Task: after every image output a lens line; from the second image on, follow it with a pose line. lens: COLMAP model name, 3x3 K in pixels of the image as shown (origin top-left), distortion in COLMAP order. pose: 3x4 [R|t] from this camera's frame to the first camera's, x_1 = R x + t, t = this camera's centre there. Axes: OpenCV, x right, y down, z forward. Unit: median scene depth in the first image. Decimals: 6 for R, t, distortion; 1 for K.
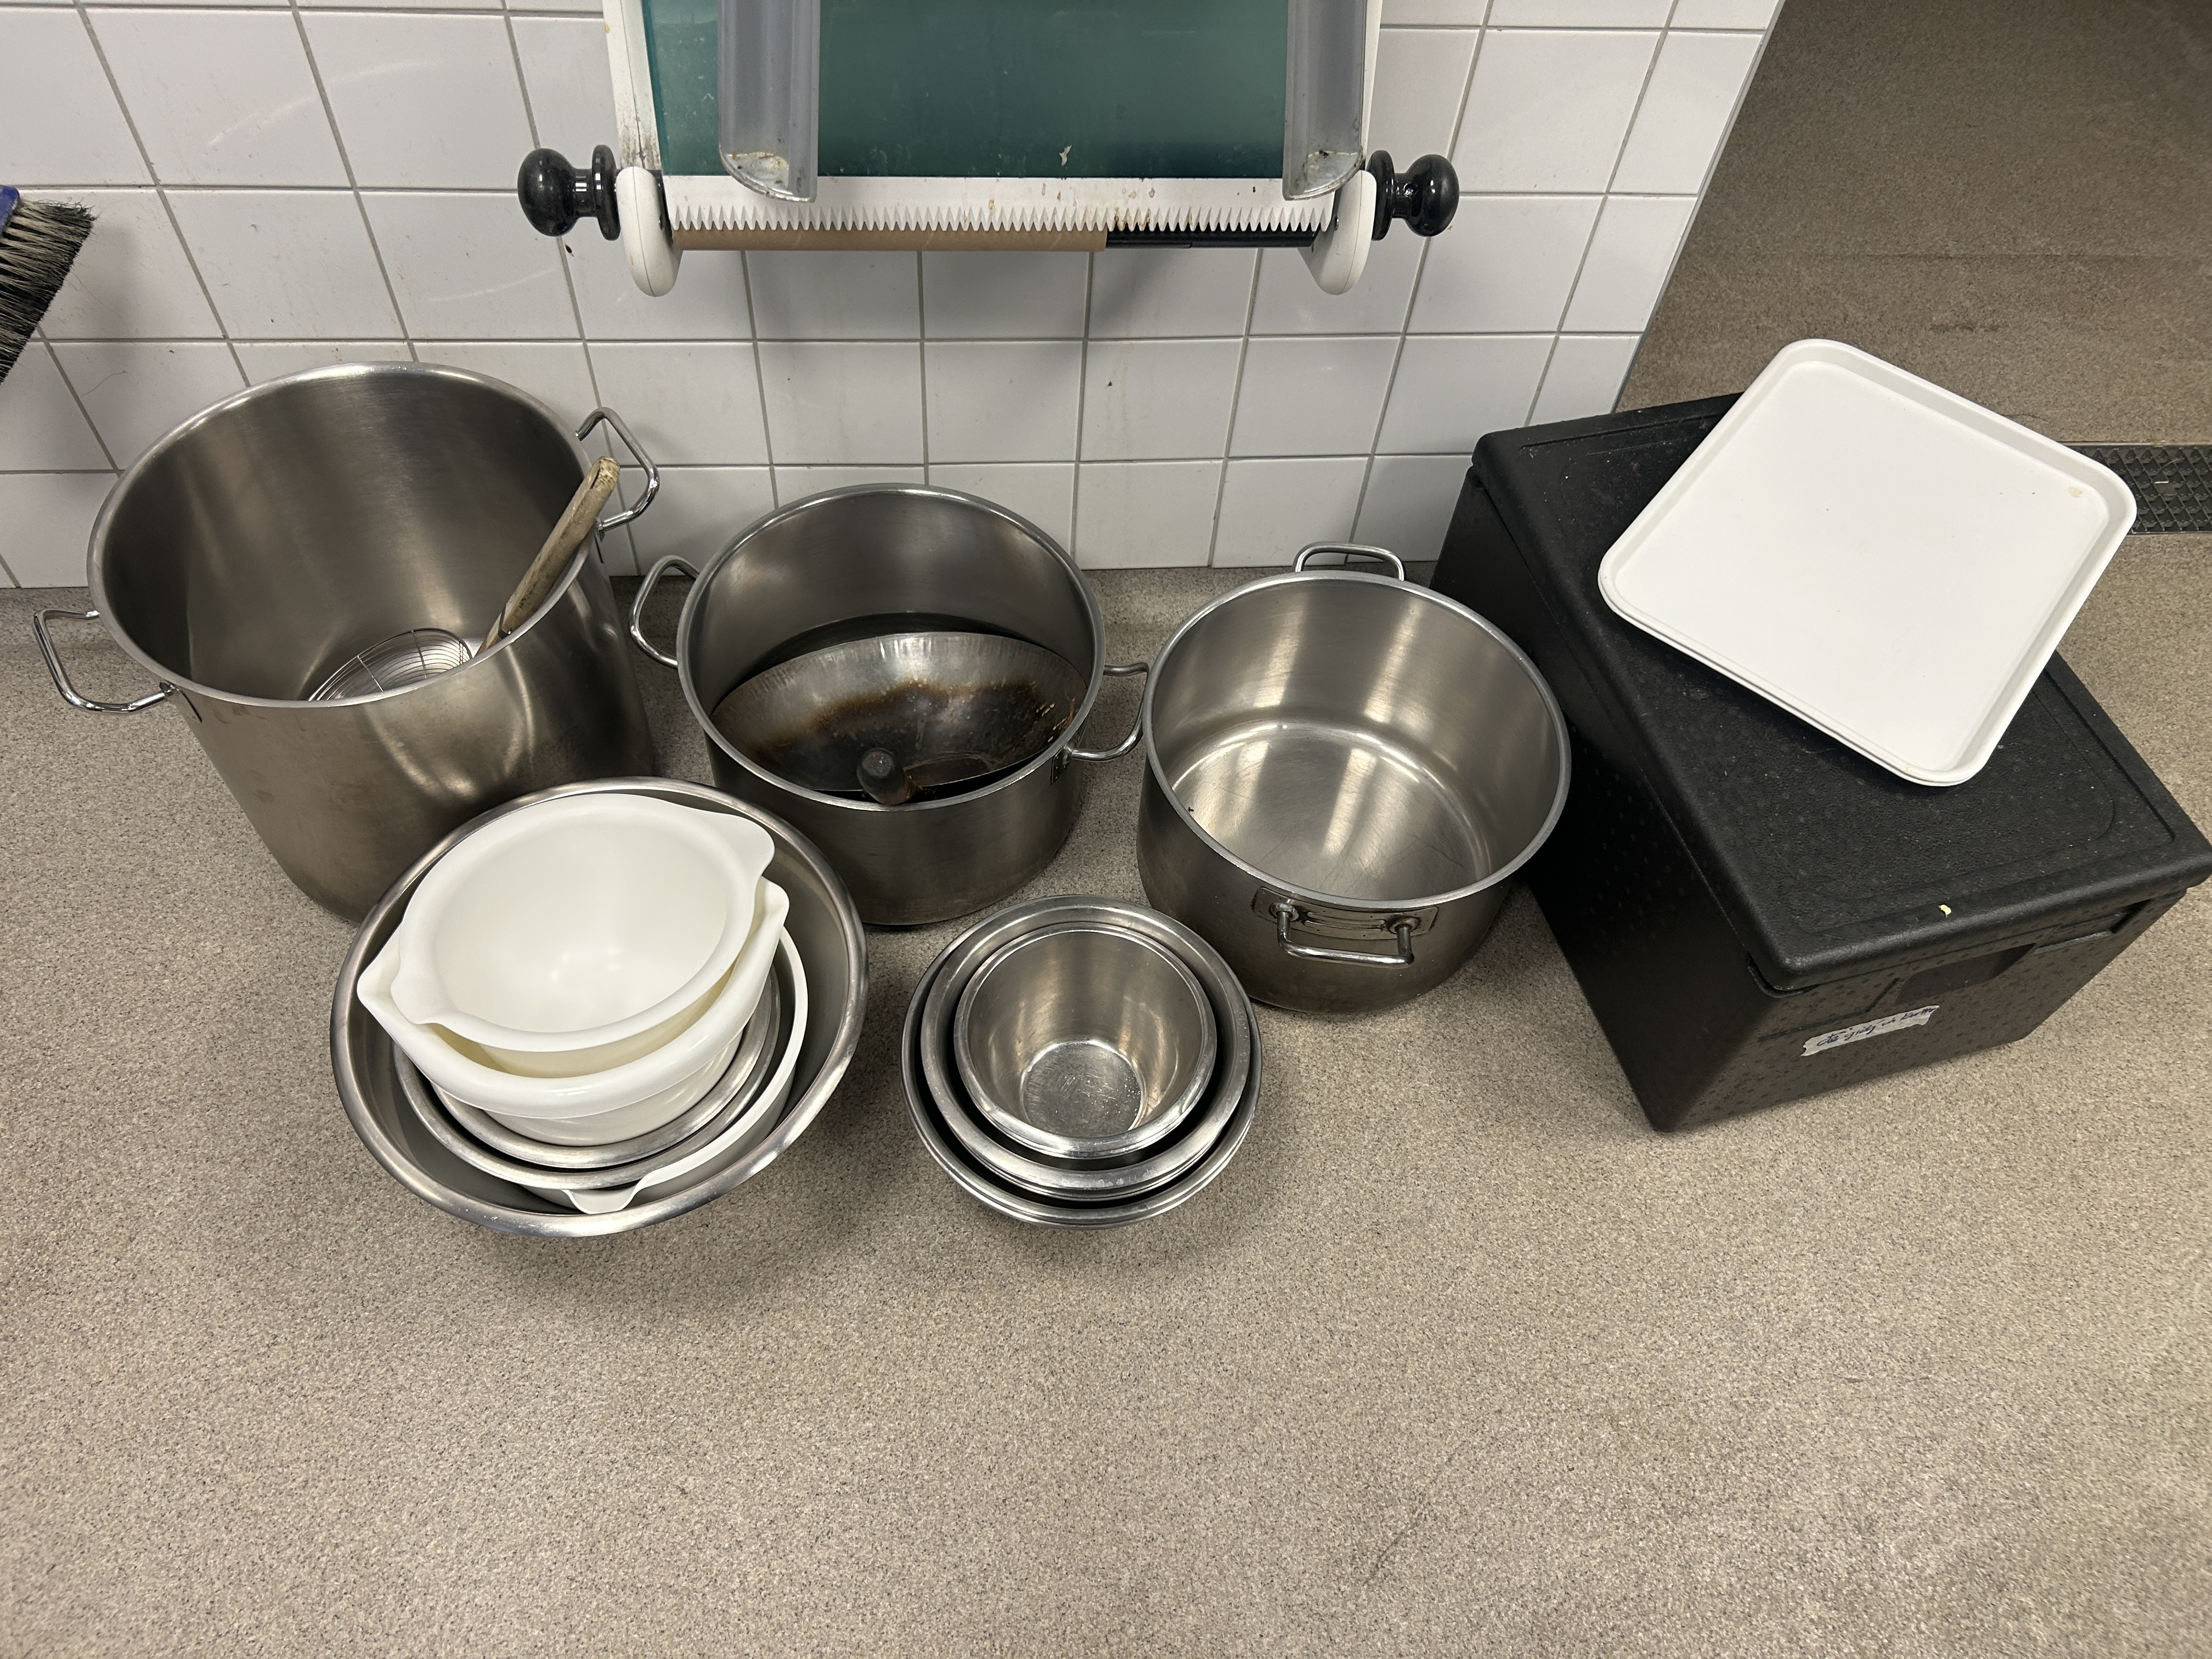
lens RADIAL K [[1672.8, 0, 1105.0], [0, 1672.8, 844.3], [0, 0, 1]] dist [0.043723, -0.051591]
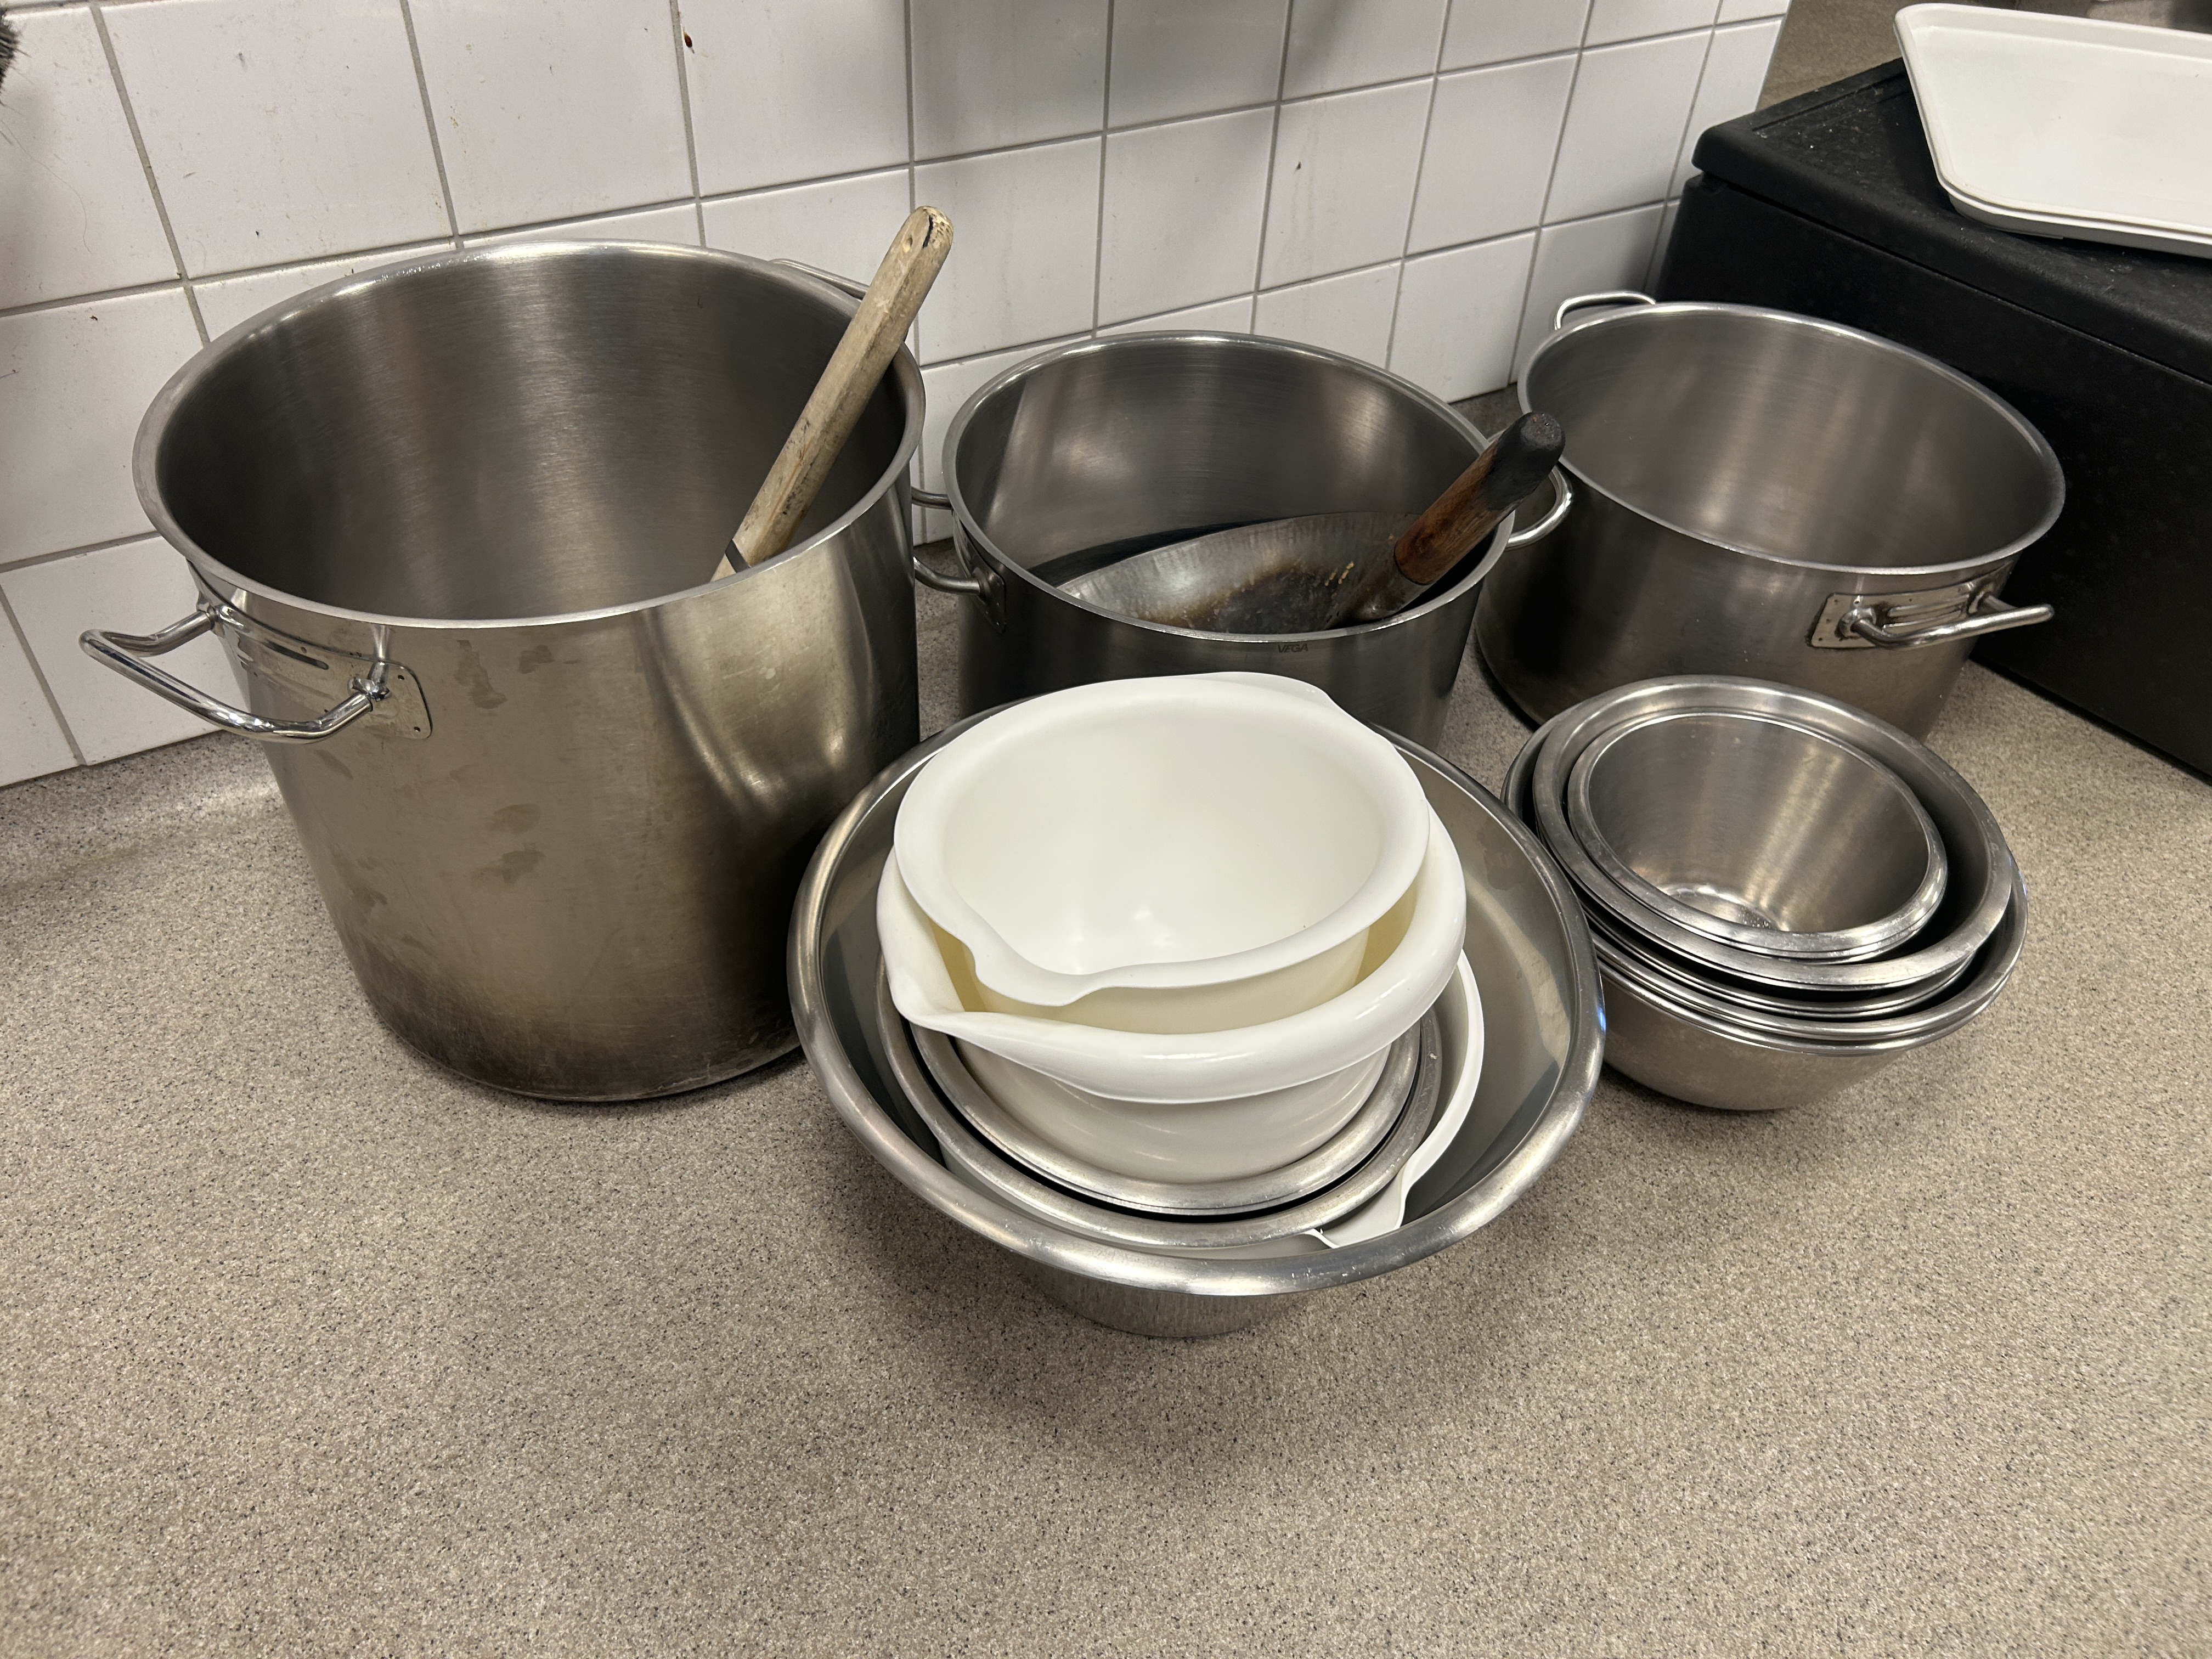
lens RADIAL K [[1672.8, 0, 1106.0], [0, 1672.8, 822.6], [0, 0, 1]] dist [0.043723, -0.051591]
pose [[0.907822, -0.298774, 0.294266, -0.461978], [0.349604, 0.926737, -0.137608, 0.110229], [-0.231593, 0.227800, 0.945765, 0.358675]]
